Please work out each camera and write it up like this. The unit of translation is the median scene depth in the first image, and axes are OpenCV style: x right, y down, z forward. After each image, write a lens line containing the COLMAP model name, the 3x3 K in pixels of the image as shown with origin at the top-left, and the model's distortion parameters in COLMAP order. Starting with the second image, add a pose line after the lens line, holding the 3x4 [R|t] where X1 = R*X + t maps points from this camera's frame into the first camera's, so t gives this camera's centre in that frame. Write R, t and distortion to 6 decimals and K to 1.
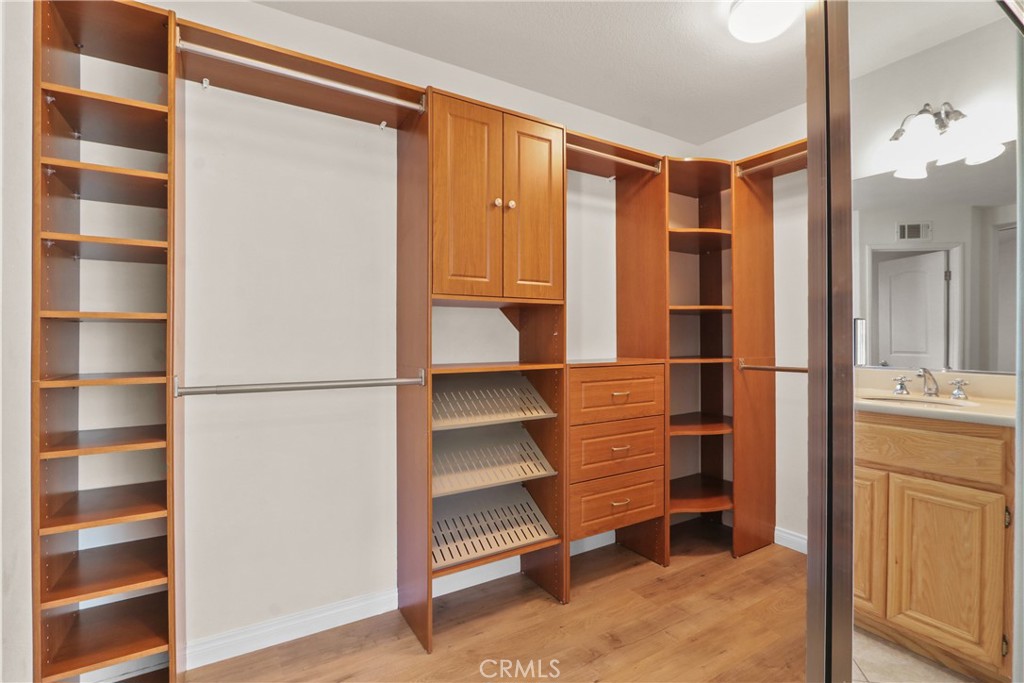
lens RADIAL K [[476.1, 0, 521.7], [0, 476.1, 343.2], [0, 0, 1]] dist [-0.032893, 0.010377]
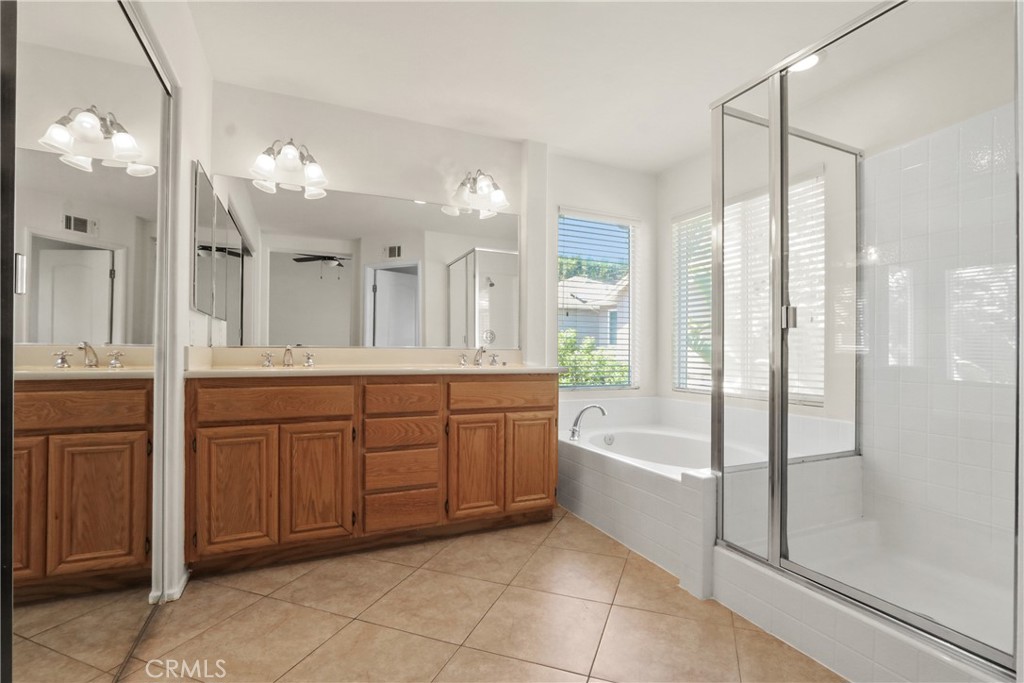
lens RADIAL K [[476.1, 0, 521.7], [0, 476.1, 343.2], [0, 0, 1]] dist [-0.032893, 0.010377]
pose [[0.115926, 0.014109, 0.993158, -0.121847], [0.003583, 0.999887, -0.014623, 0.086492], [-0.993251, 0.005254, 0.115862, -0.165501]]
